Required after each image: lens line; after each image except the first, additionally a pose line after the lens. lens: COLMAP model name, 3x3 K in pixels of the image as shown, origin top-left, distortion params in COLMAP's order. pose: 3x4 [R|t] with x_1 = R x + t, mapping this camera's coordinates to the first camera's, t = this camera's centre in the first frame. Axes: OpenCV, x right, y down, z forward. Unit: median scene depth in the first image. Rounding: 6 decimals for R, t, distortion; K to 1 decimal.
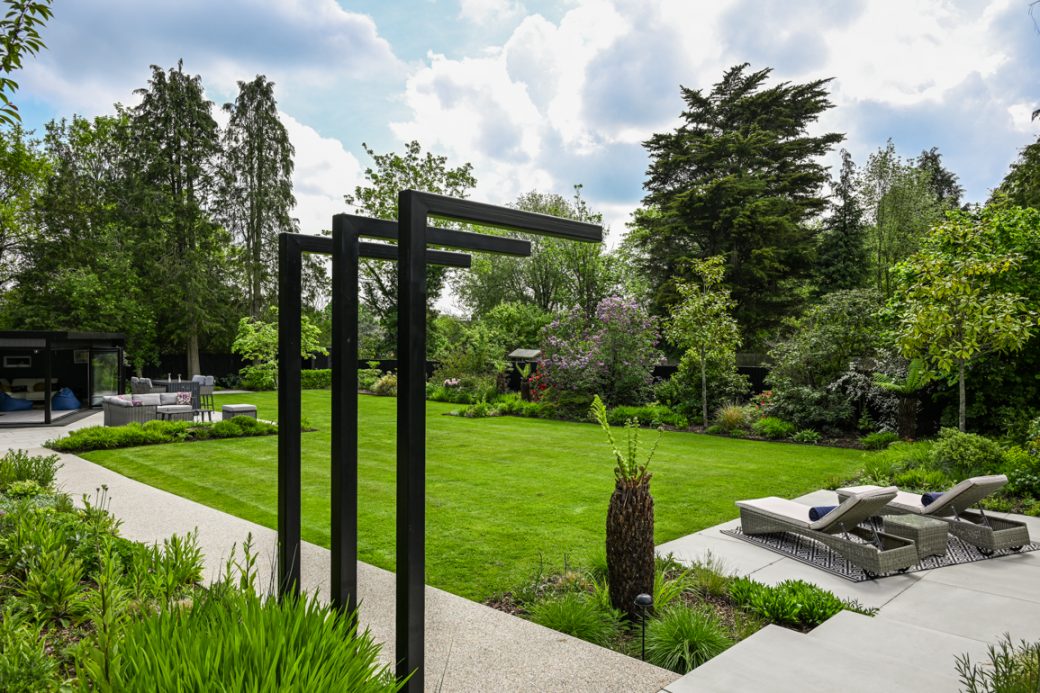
lens RADIAL K [[679.1, 0, 520.0], [0, 679.1, 346.5], [0, 0, 1]] dist [-0.000419, -0.001166]
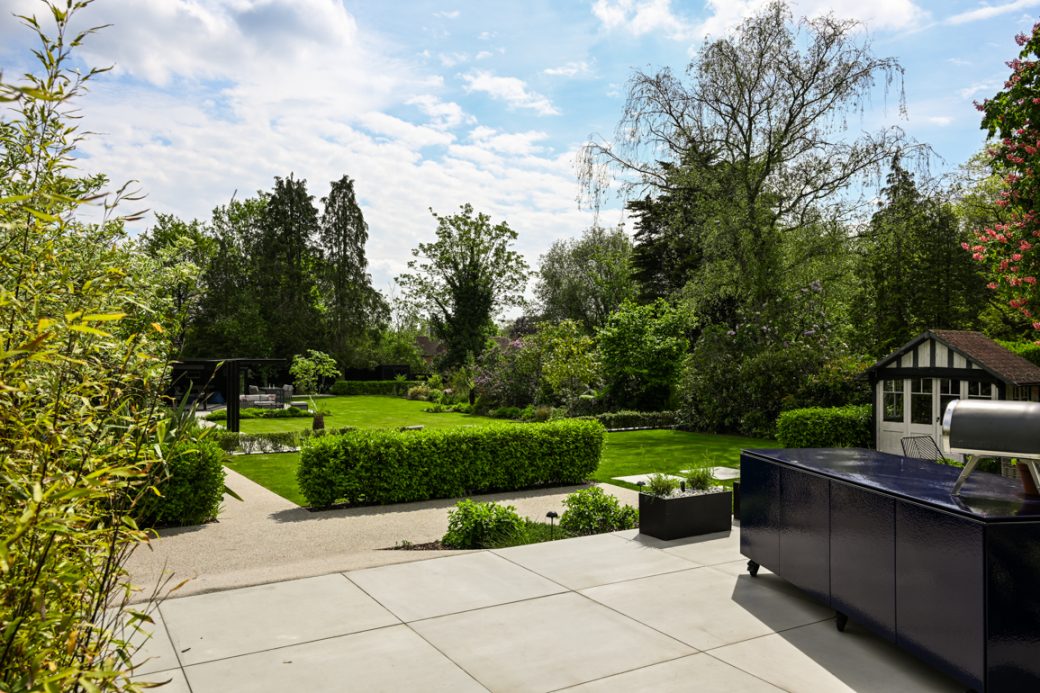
lens RADIAL K [[731.5, 0, 526.7], [0, 731.5, 345.3], [0, 0, 1]] dist [0.022093, 0.000778]
pose [[0.975574, 0.001368, -0.219668, 0.332762], [-0.003457, 0.999952, -0.009126, -0.026843], [0.219645, 0.009662, 0.975532, -0.425070]]
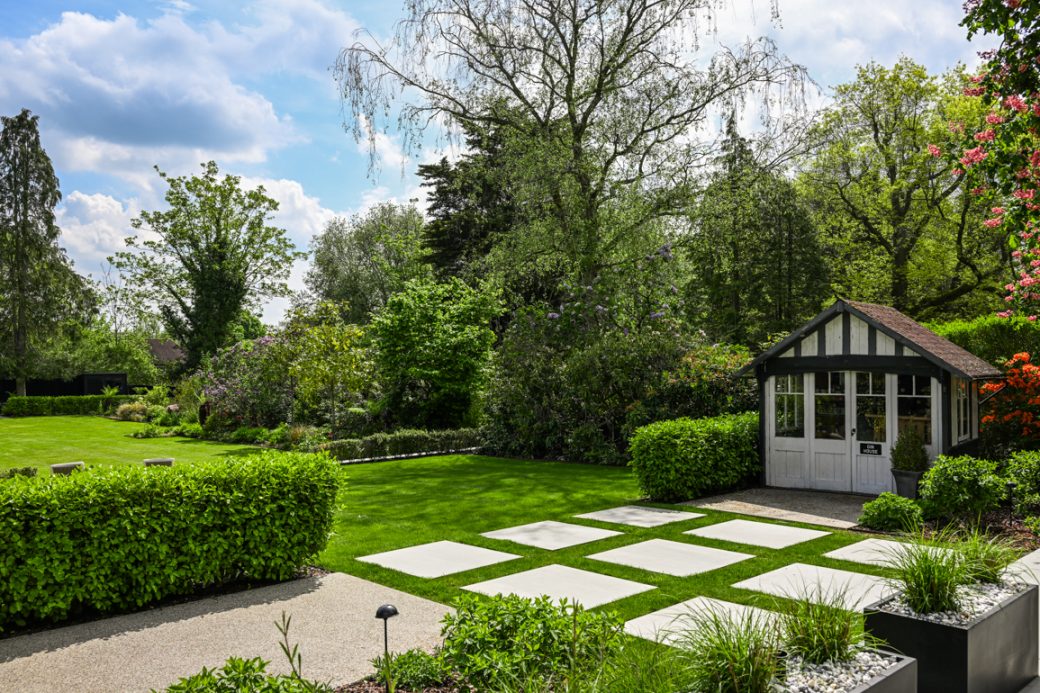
lens RADIAL K [[829.0, 0, 515.9], [0, 829.0, 361.9], [0, 0, 1]] dist [0.007589, -0.003543]
pose [[0.999751, -0.002999, 0.022131, 0.331663], [0.002967, 0.999994, 0.001510, -0.016676], [-0.022135, -0.001444, 0.999754, -0.275765]]
